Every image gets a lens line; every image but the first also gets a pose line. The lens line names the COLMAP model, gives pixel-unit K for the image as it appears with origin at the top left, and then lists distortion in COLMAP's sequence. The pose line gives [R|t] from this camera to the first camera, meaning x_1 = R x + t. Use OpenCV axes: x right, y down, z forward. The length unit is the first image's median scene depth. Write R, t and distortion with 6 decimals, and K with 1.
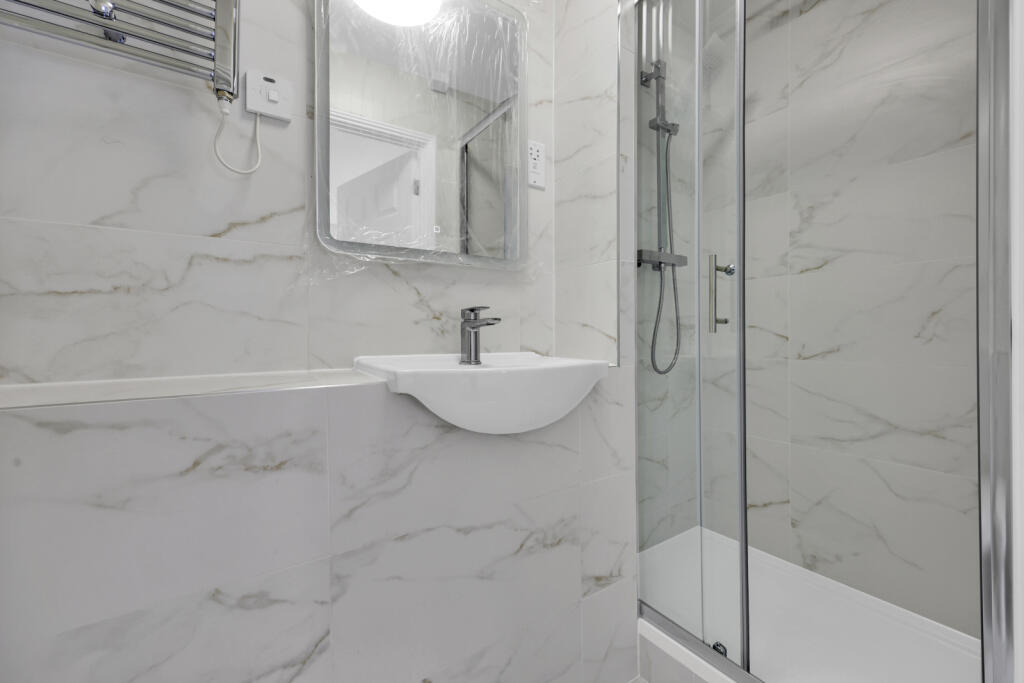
lens RADIAL K [[418.1, 0, 514.7], [0, 418.1, 338.6], [0, 0, 1]] dist [-0.003665, 0.000083]
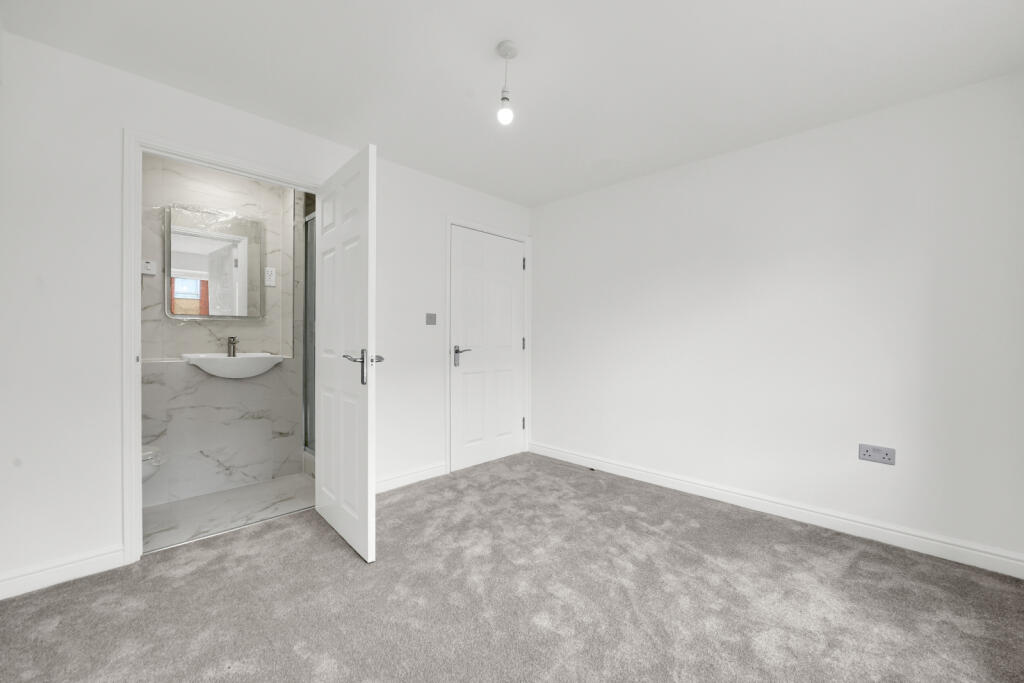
lens RADIAL K [[418.1, 0, 512.0], [0, 418.1, 340.7], [0, 0, 1]] dist [-0.003665, 0.000083]
pose [[0.977666, 0.005993, 0.210080, 1.115965], [-0.005058, 0.999975, -0.004987, -0.041453], [-0.210105, 0.003813, 0.977671, -2.055391]]
